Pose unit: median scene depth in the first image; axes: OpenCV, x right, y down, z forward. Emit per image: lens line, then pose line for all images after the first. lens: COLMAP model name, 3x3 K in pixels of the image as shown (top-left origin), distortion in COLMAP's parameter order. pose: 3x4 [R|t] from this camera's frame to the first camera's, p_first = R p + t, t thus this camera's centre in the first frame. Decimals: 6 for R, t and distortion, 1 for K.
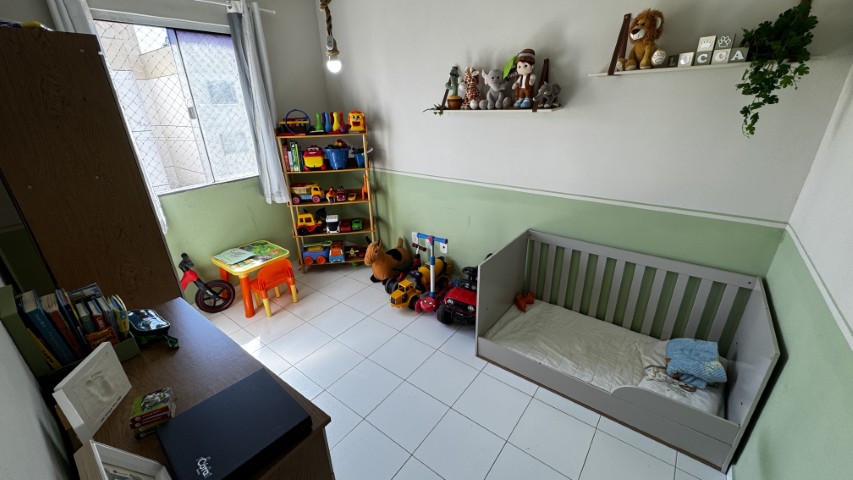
lens RADIAL K [[340.2, 0, 423.3], [0, 340.2, 238.1], [0, 0, 1]] dist [-0.007604, 0.000213]
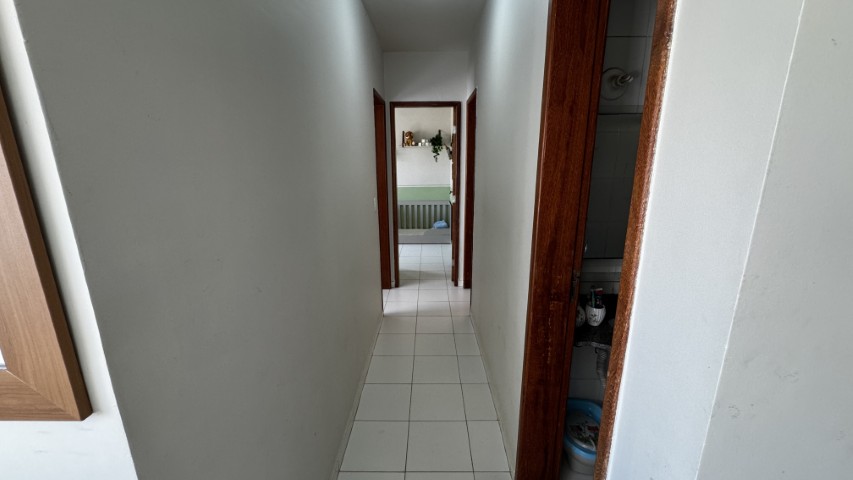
lens RADIAL K [[340.2, 0, 427.8], [0, 340.2, 241.6], [0, 0, 1]] dist [-0.007604, 0.000213]
pose [[0.797898, -0.126085, 0.589459, -1.502810], [0.223722, 0.969977, -0.095355, 0.892268], [-0.559739, 0.207958, 0.802150, -1.838940]]
